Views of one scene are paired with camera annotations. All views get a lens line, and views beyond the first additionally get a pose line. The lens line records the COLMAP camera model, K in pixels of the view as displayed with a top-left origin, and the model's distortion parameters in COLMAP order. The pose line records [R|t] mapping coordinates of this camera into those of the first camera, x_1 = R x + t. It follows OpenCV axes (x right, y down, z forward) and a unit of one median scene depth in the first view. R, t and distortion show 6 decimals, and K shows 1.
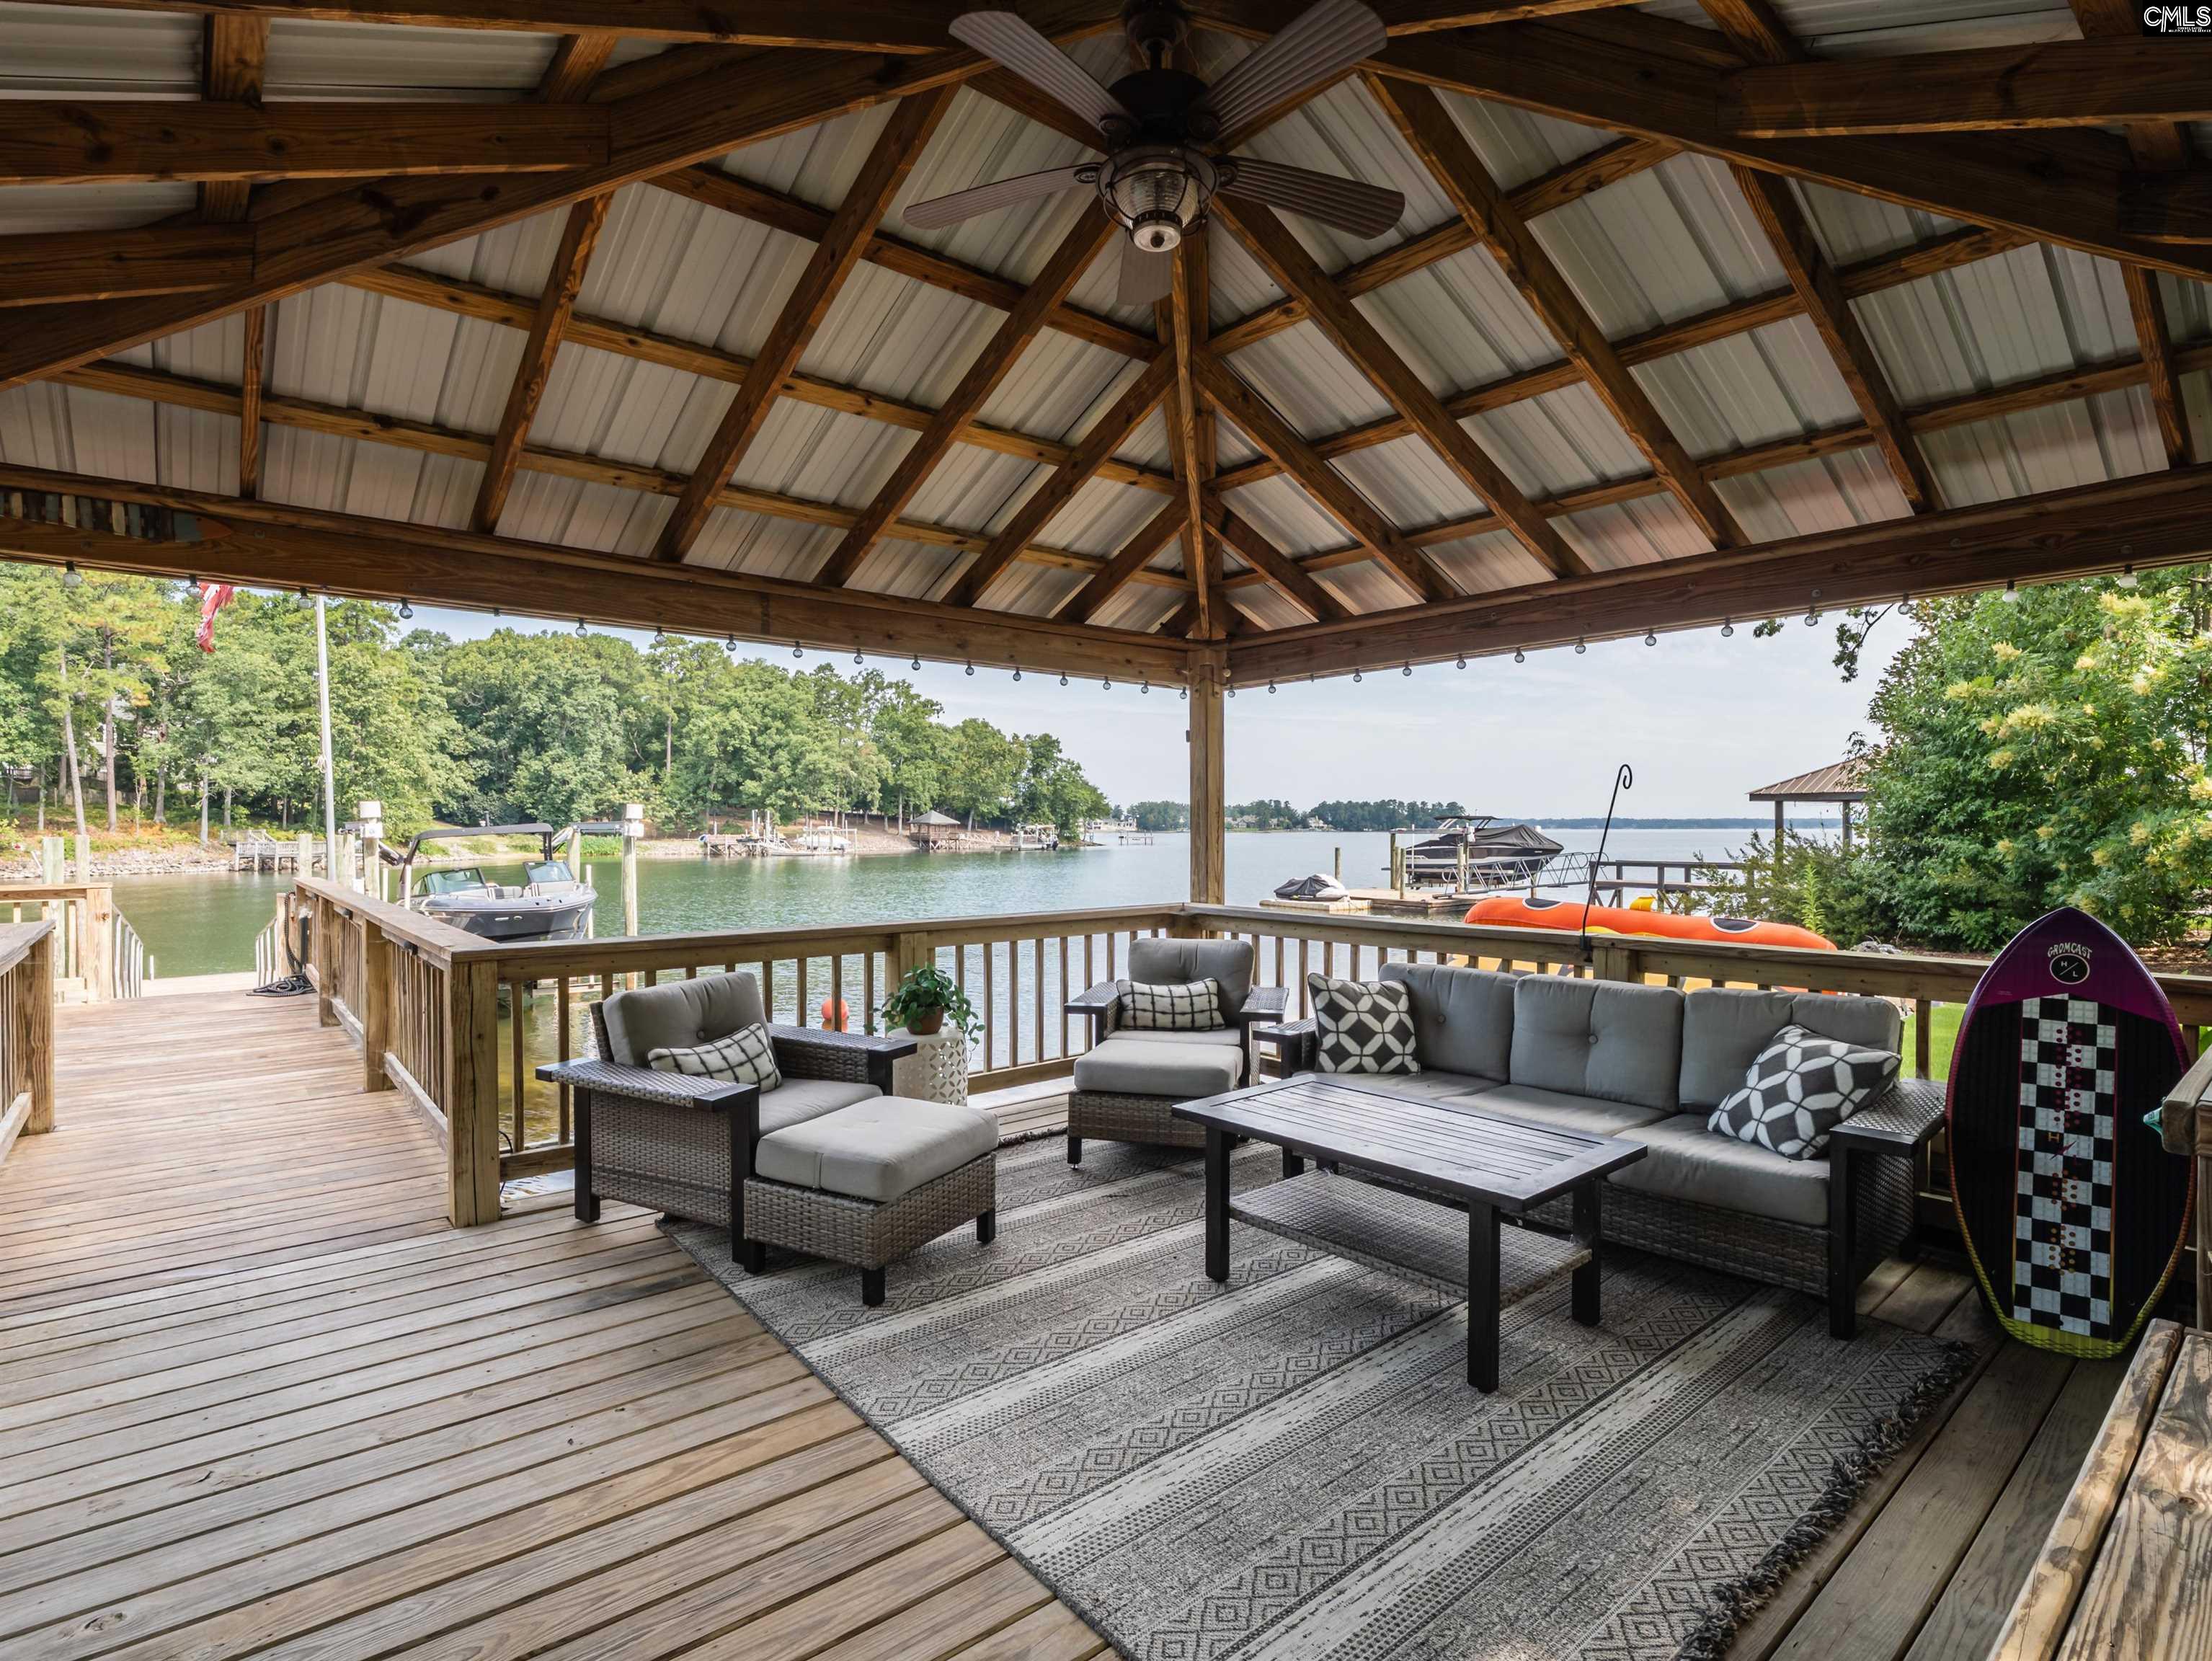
lens RADIAL K [[1127.1, 0, 1240.6], [0, 1127.1, 844.9], [0, 0, 1]] dist [-0.001121, -0.001599]
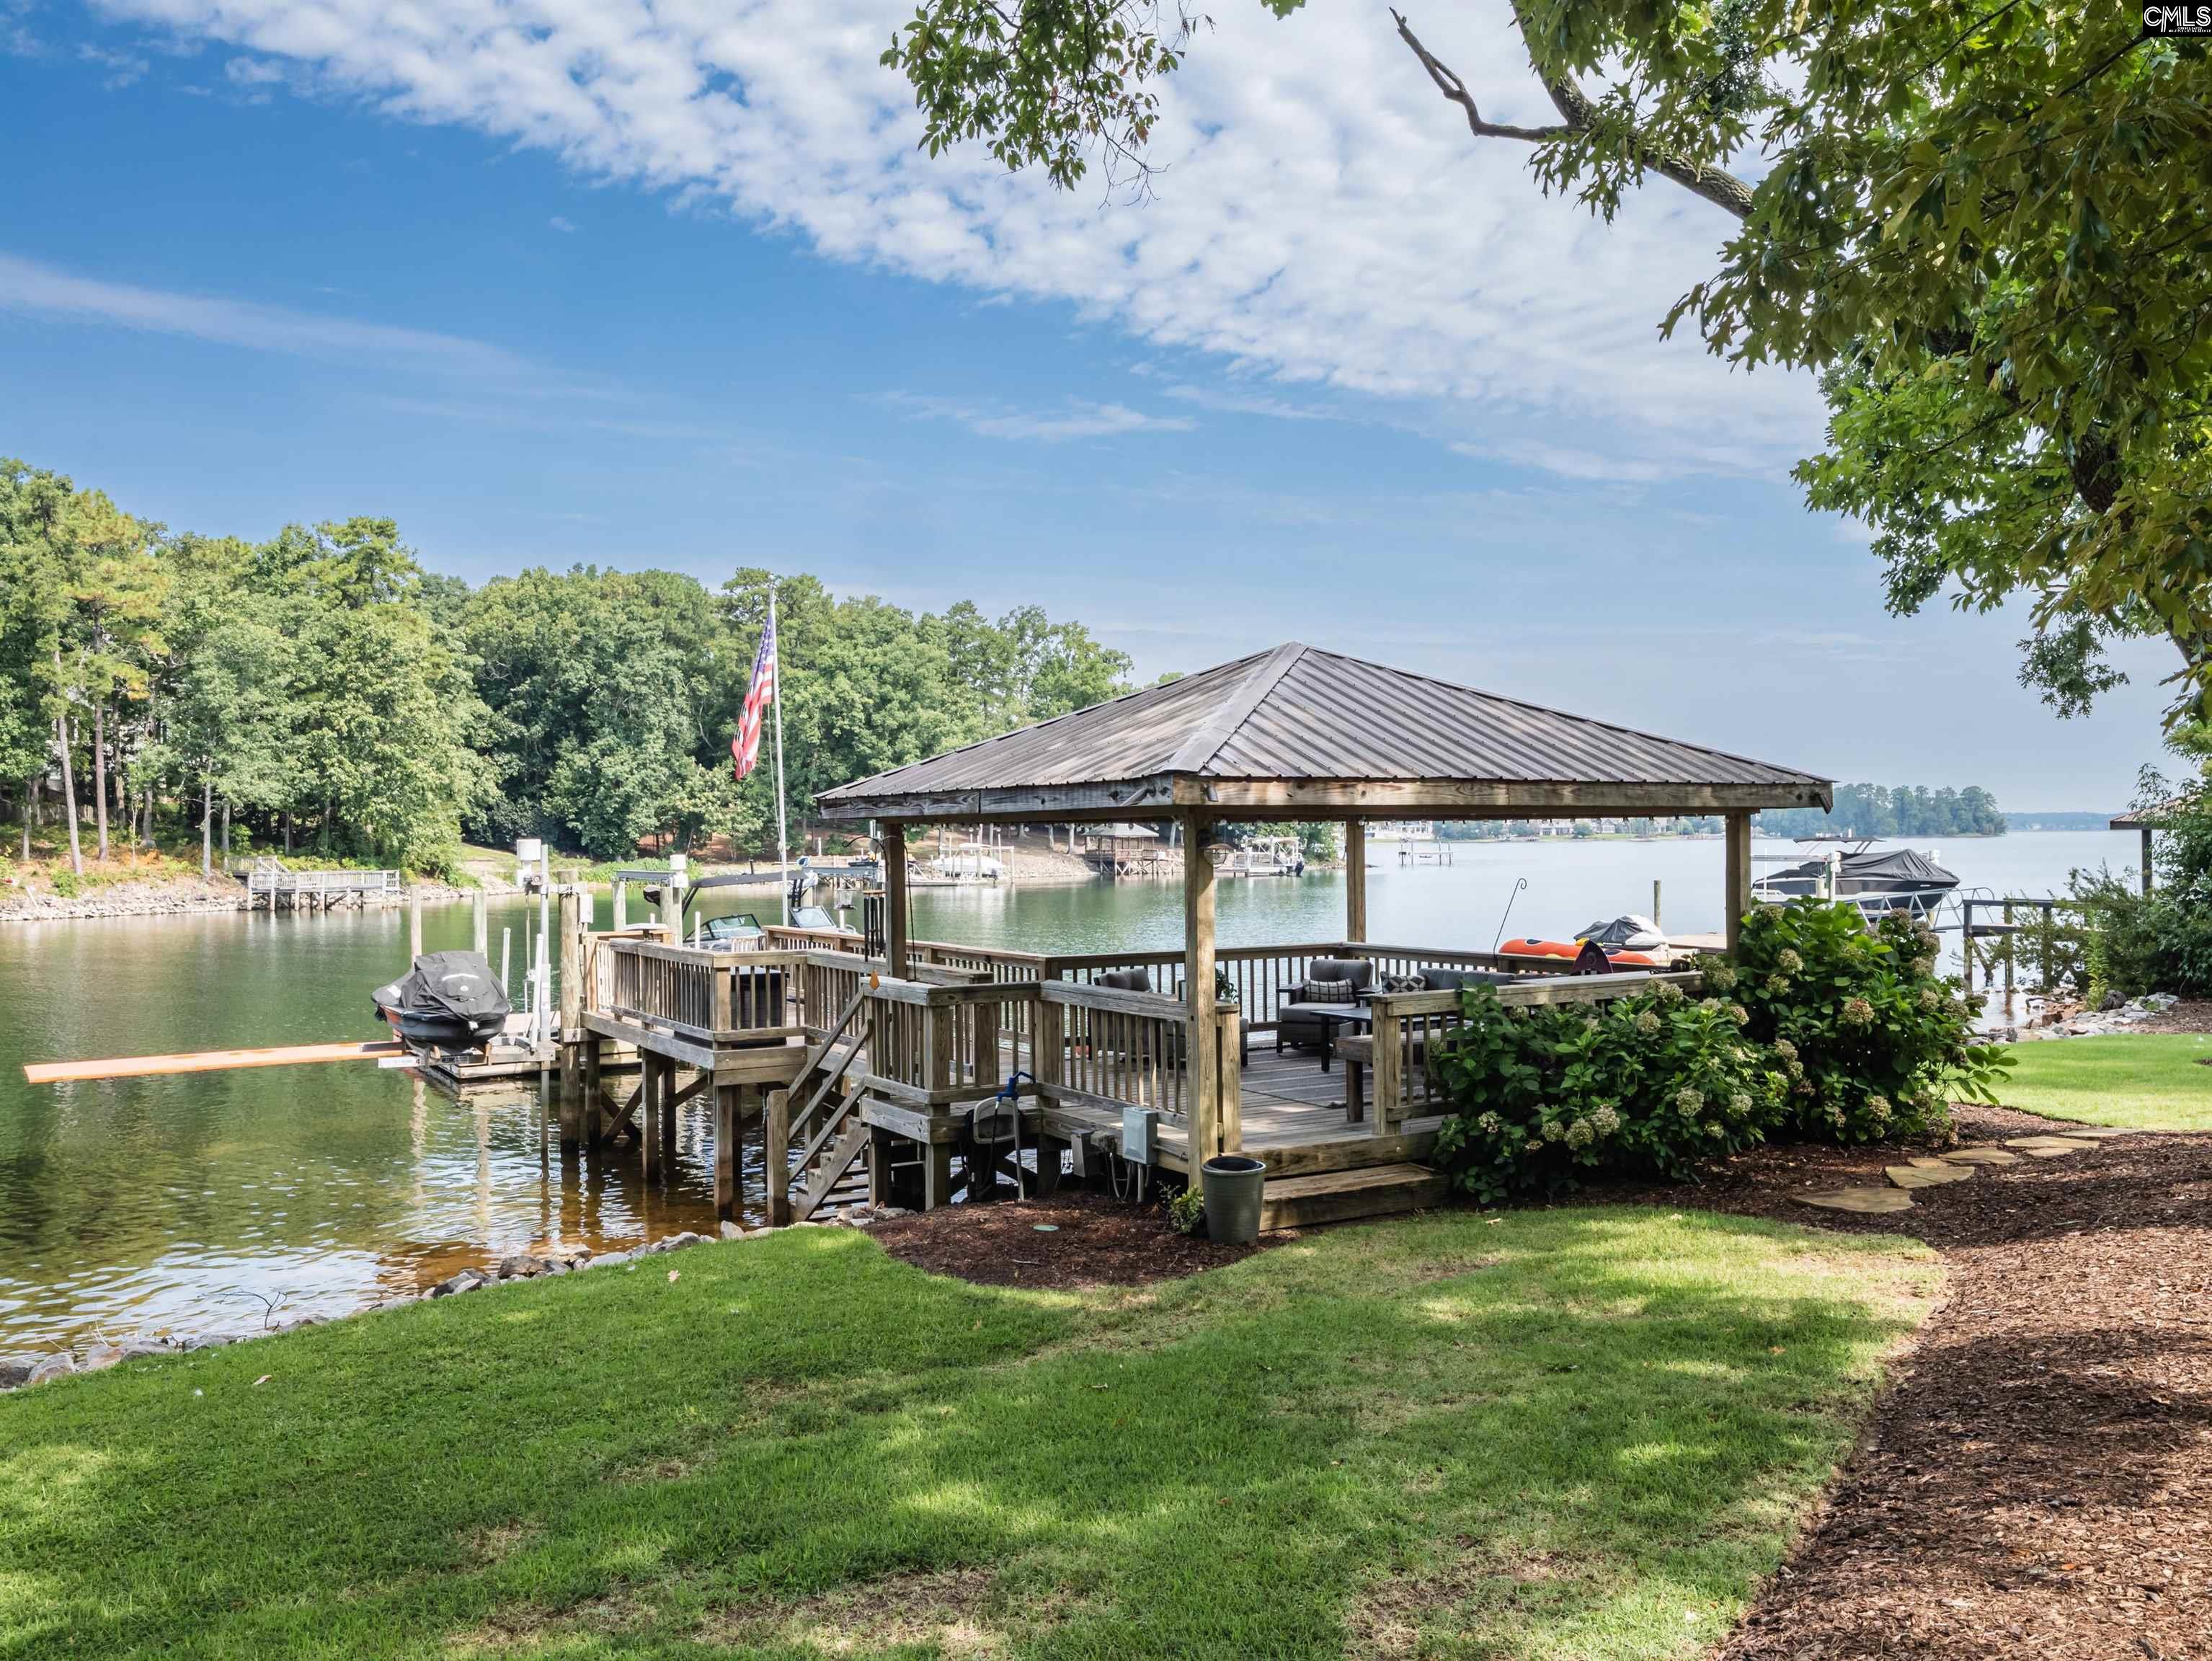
lens RADIAL K [[1836.5, 0, 1165.4], [0, 1836.5, 837.5], [0, 0, 1]] dist [0.039948, 0.004028]
pose [[0.971930, -0.011485, -0.234989, 0.011950], [0.008326, 0.999861, -0.014430, -0.002469], [0.235123, 0.012069, 0.971891, -0.063275]]
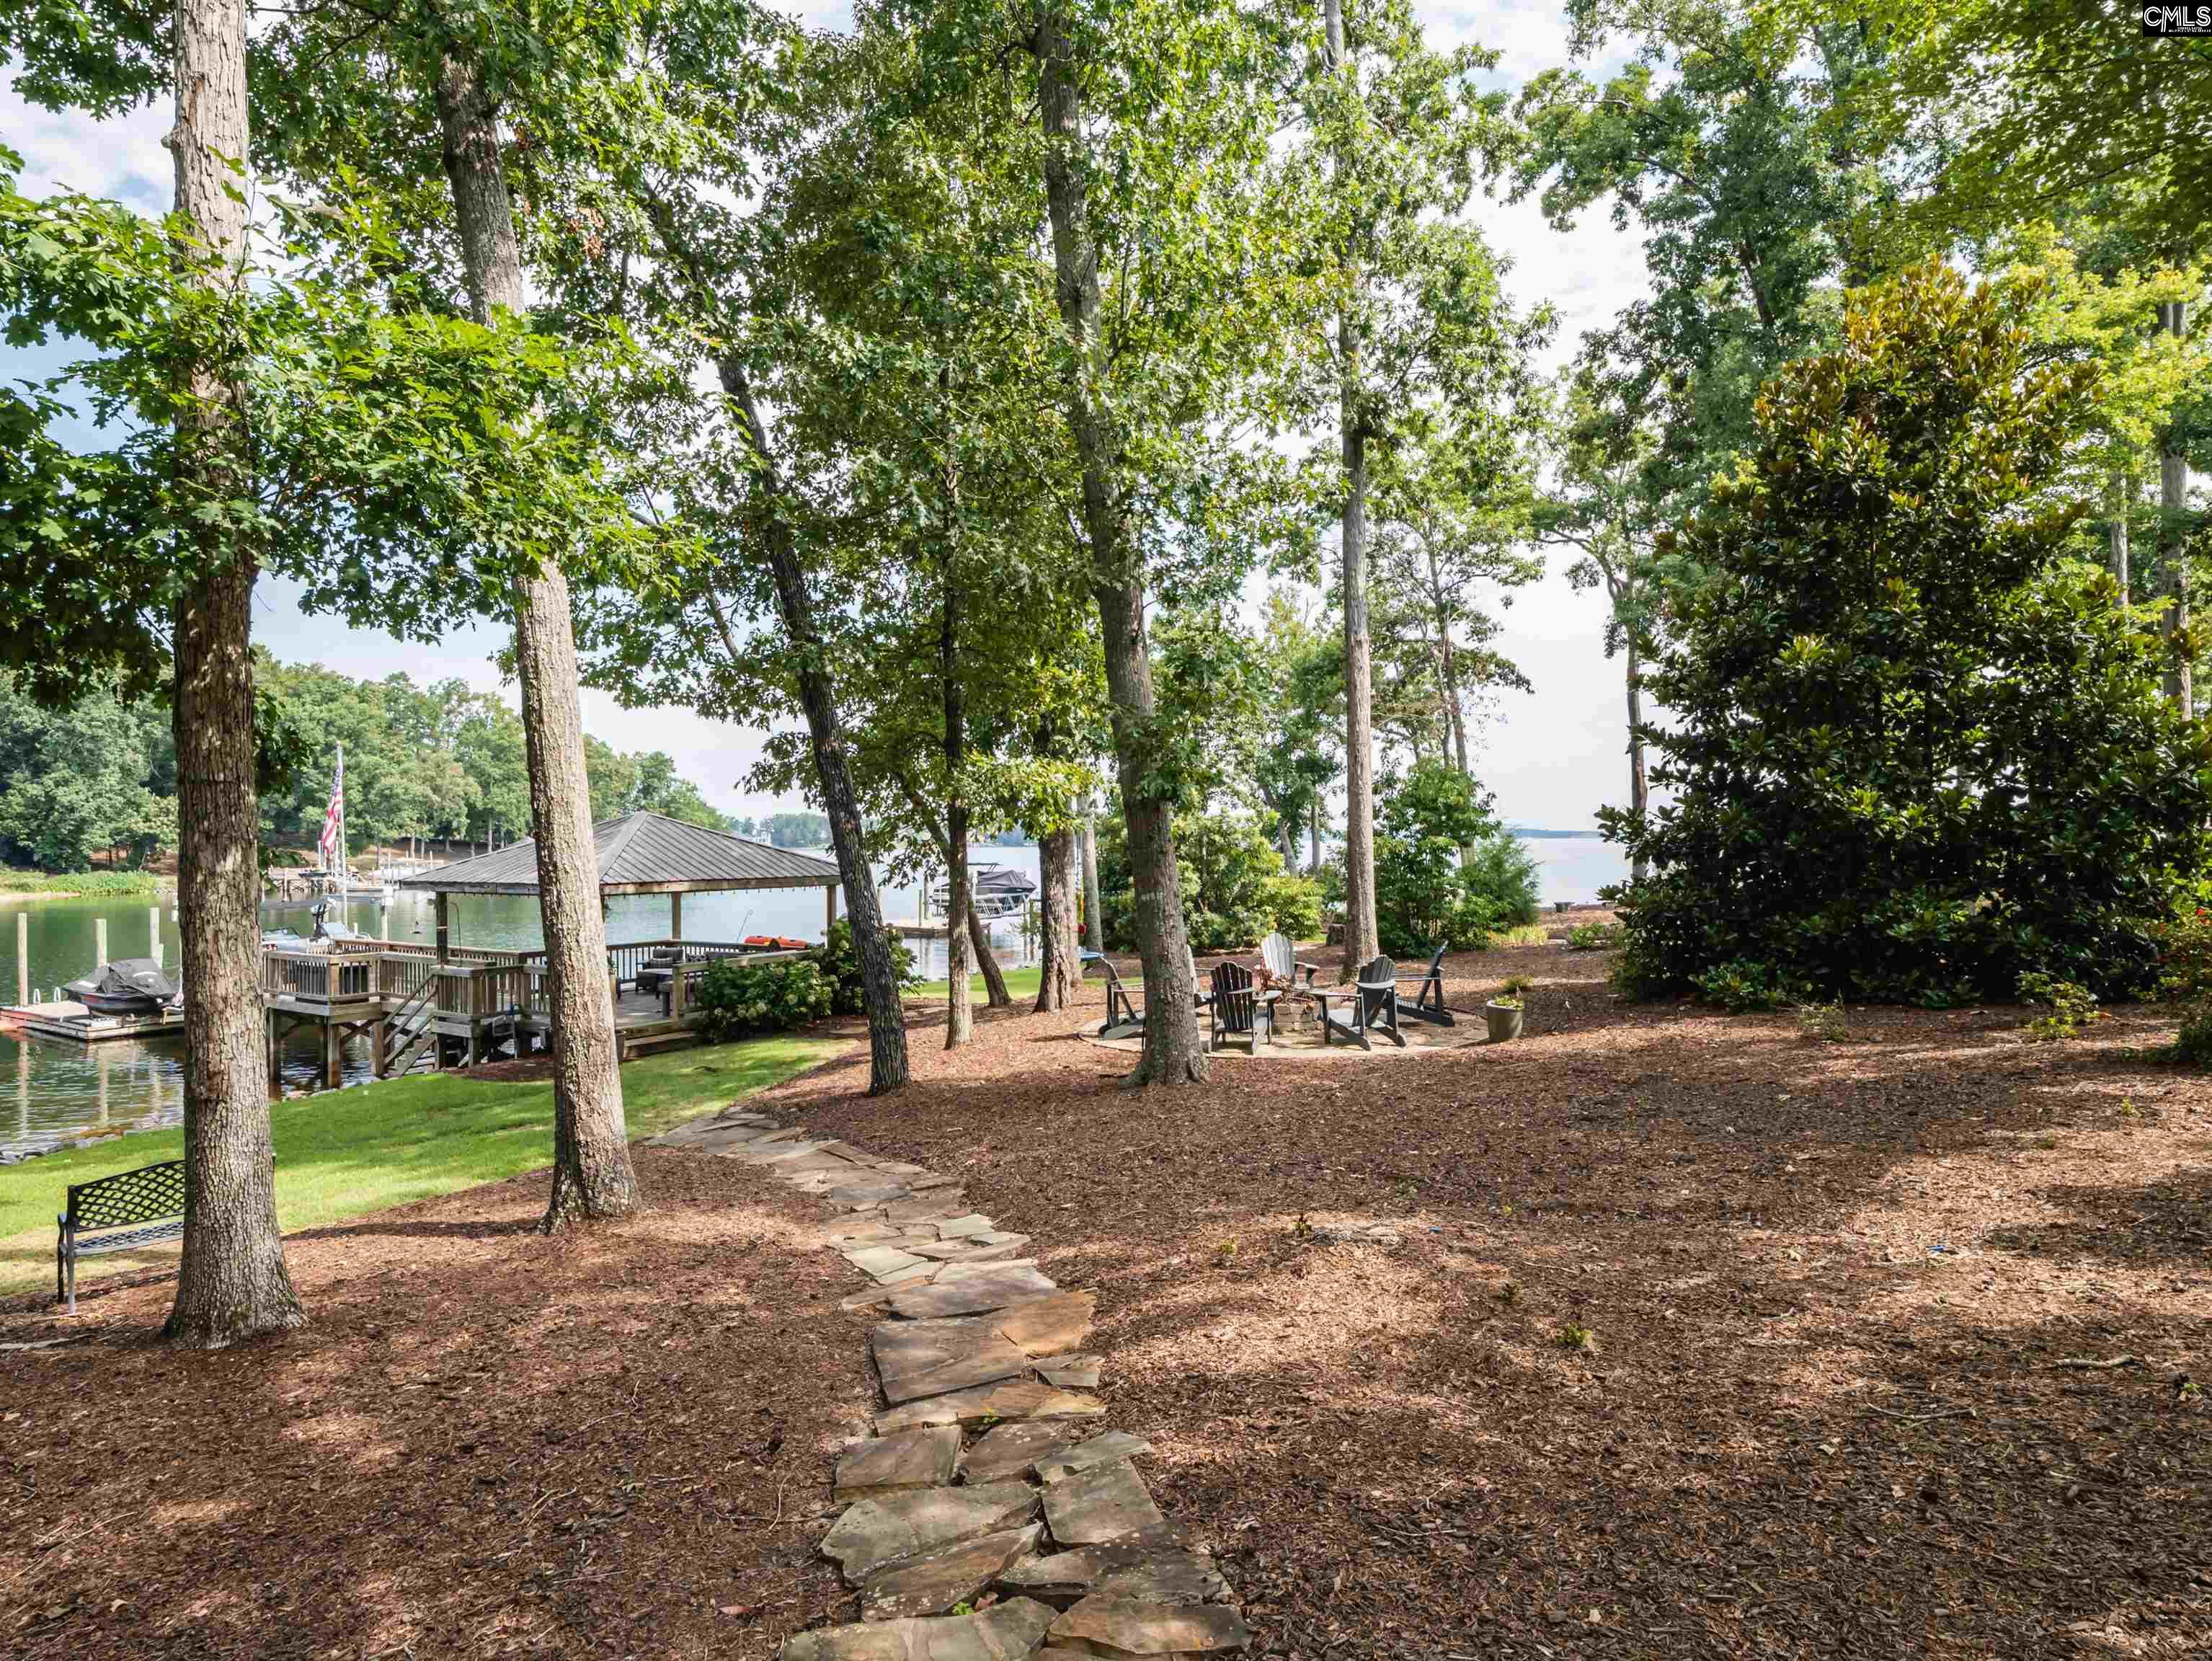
lens RADIAL K [[1283.1, 0, 1102.3], [0, 1283.1, 820.4], [0, 0, 1]] dist [0.003886, -0.000142]
pose [[0.987144, -0.012987, 0.159305, 0.023073], [0.017784, 0.999429, -0.028724, -0.006519], [-0.158841, 0.031188, 0.986811, -0.115672]]
